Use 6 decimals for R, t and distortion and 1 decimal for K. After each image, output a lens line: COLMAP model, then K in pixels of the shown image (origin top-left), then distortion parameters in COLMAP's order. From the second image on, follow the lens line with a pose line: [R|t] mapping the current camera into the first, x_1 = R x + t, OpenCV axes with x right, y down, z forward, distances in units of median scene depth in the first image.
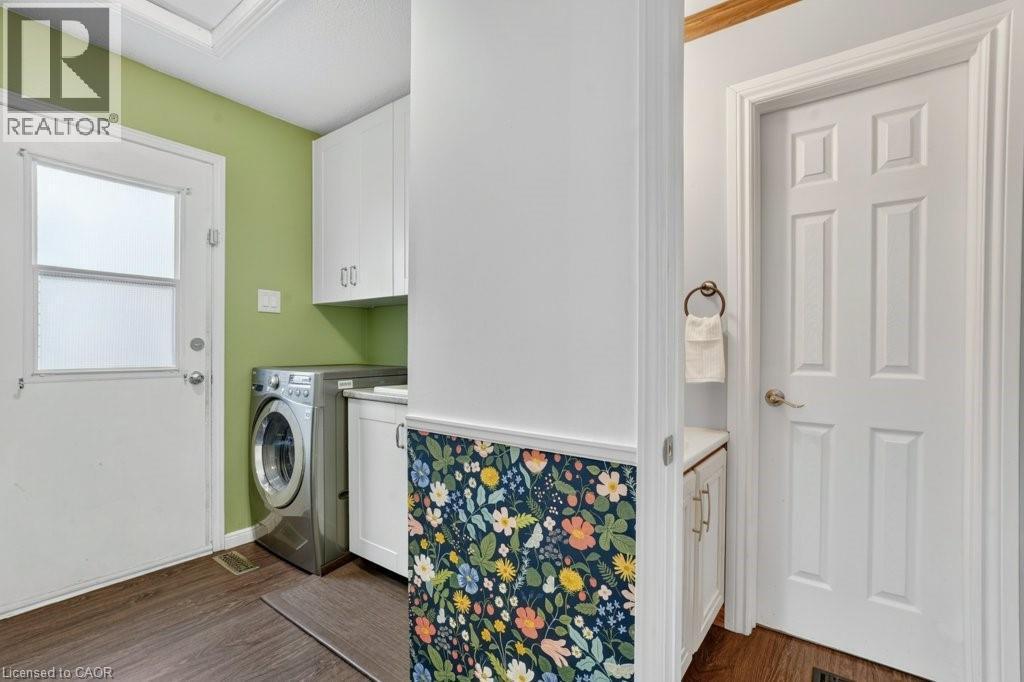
lens RADIAL K [[470.0, 0, 515.6], [0, 470.0, 347.2], [0, 0, 1]] dist [-0.001182, 0.000105]
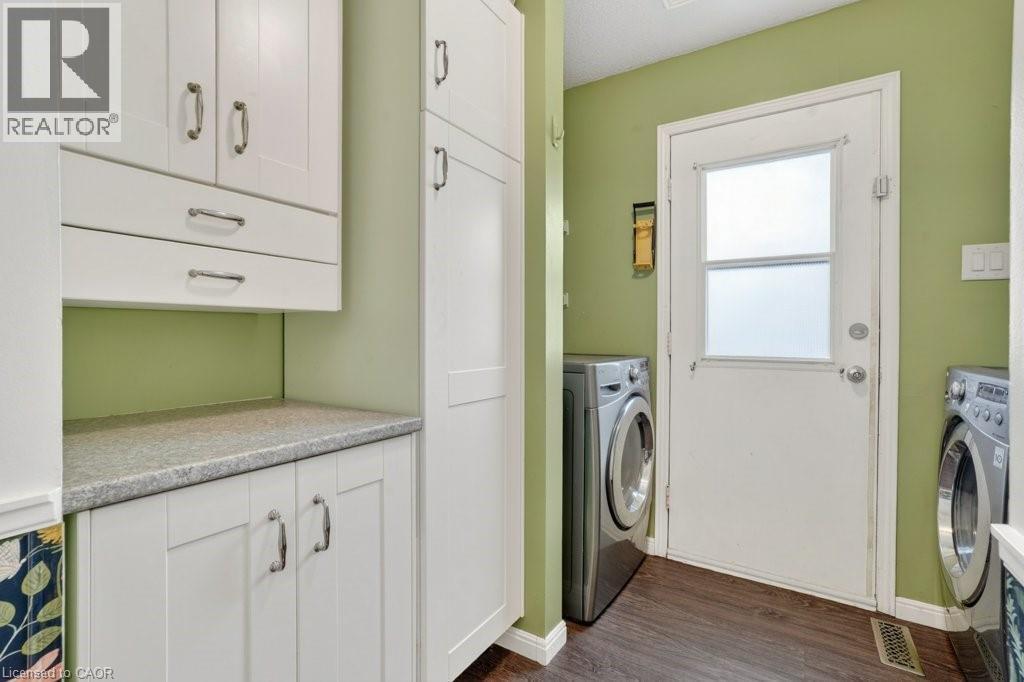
lens RADIAL K [[469.0, 0, 513.0], [0, 469.0, 335.3], [0, 0, 1]] dist [-0.001189, 0.000237]
pose [[0.079296, -0.003044, -0.996846, 0.052096], [-0.003422, 0.999989, -0.003326, 0.005057], [0.996845, 0.003675, 0.079285, 0.374494]]
